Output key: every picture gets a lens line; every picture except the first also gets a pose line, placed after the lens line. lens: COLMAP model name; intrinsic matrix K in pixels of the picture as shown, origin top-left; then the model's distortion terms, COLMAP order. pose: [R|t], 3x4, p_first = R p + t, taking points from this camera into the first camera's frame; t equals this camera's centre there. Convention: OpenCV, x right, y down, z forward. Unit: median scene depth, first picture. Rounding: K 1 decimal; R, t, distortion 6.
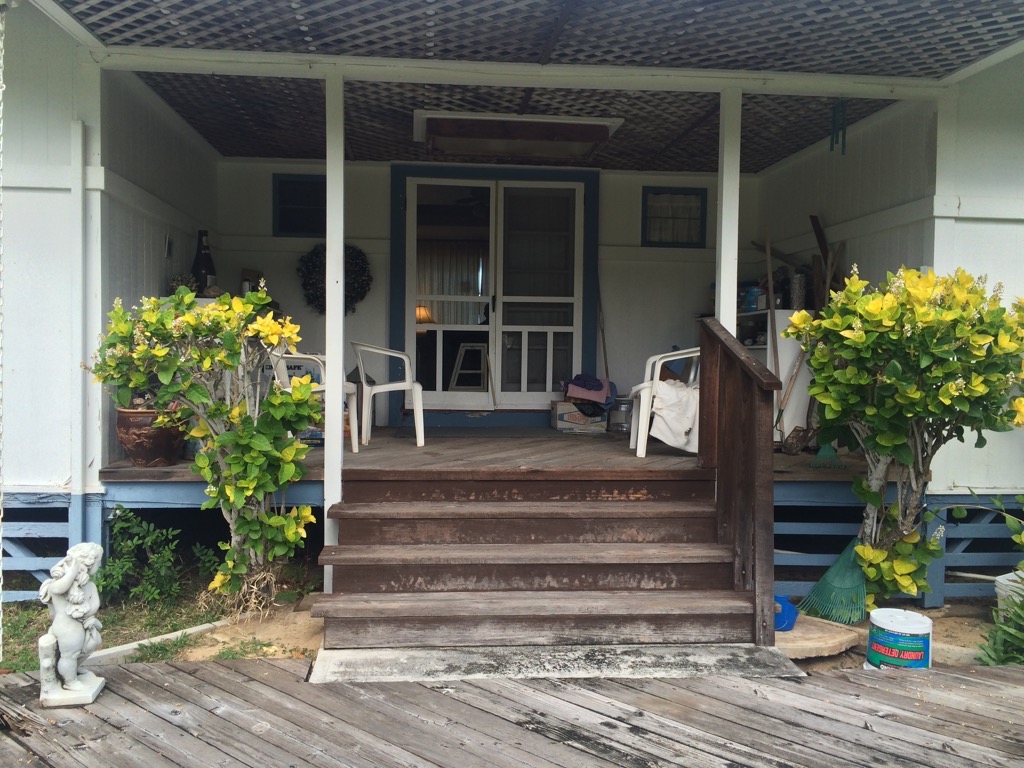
lens RADIAL K [[877.2, 0, 513.0], [0, 877.2, 381.1], [0, 0, 1]] dist [0.074250, -0.102415]
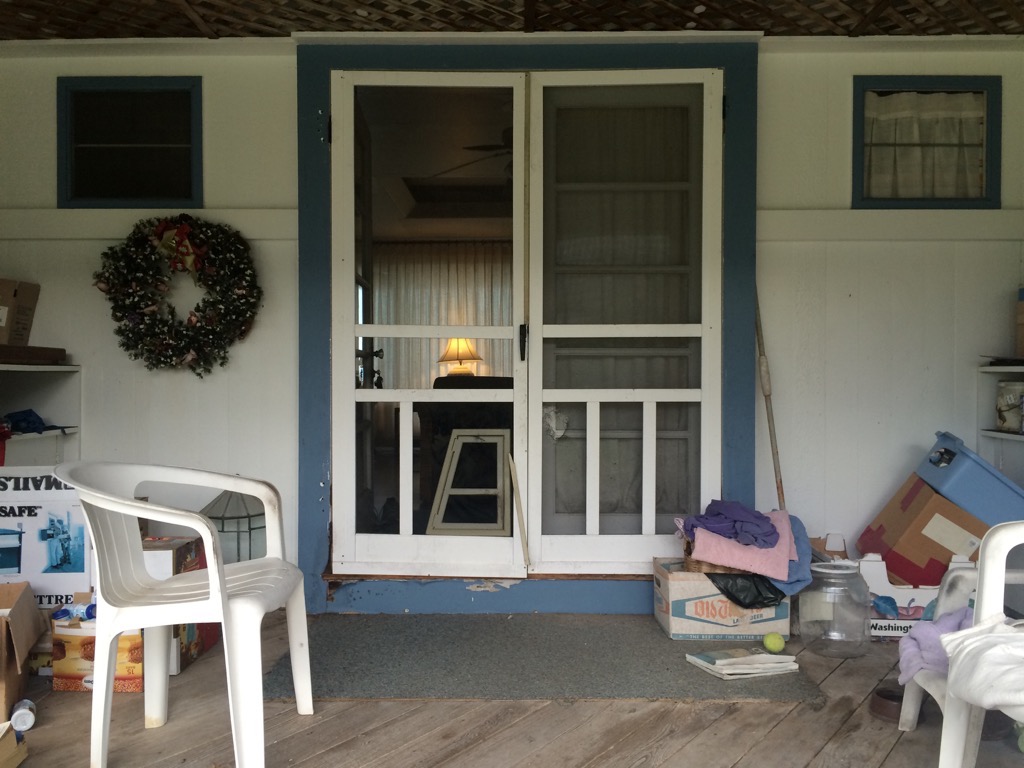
lens RADIAL K [[877.2, 0, 513.0], [0, 877.2, 381.1], [0, 0, 1]] dist [0.074250, -0.102415]
pose [[0.993962, -0.010461, -0.109223, 0.022255], [0.007900, 0.999684, -0.023847, -0.056955], [0.109438, 0.022840, 0.993731, 0.544972]]
